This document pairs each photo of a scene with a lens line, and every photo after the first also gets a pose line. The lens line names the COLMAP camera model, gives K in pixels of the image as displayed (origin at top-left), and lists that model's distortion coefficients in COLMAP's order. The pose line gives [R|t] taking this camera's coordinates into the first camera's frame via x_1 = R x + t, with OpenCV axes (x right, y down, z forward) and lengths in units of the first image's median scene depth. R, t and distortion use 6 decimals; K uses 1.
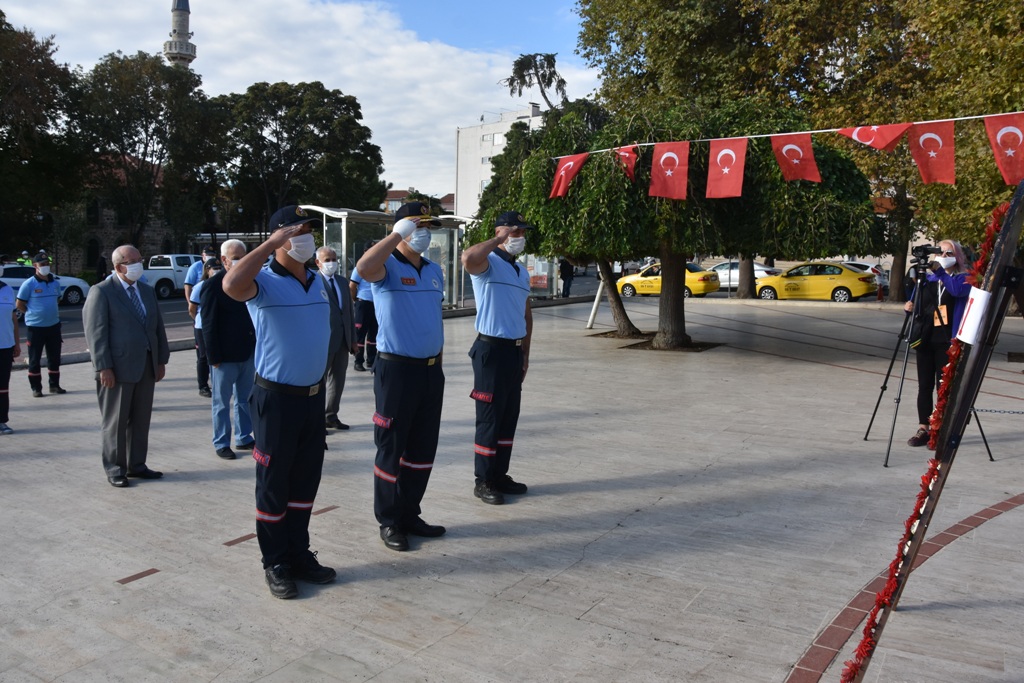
lens RADIAL K [[882.0, 0, 508.2], [0, 882.0, 332.4], [0, 0, 1]] dist [-0.052565, 0.012388]
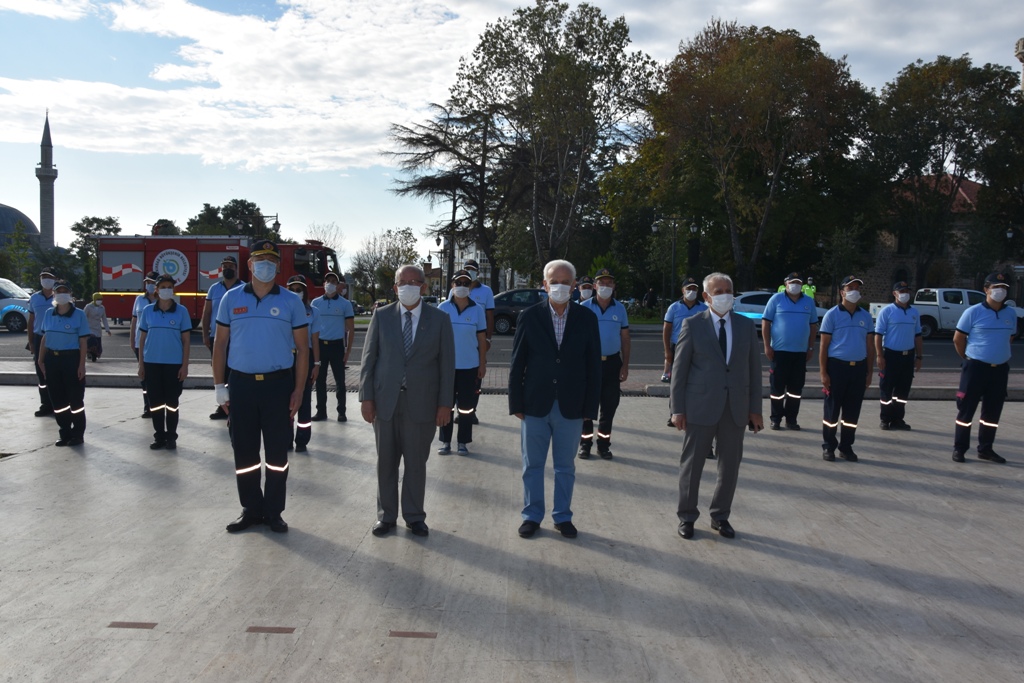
lens RADIAL K [[882.0, 0, 508.2], [0, 882.0, 332.4], [0, 0, 1]] dist [-0.052565, 0.012388]
pose [[0.511948, 0.070992, -0.856078, 0.326498], [-0.103670, 0.994401, 0.020466, -0.050083], [0.852738, 0.078272, 0.516442, 0.525988]]
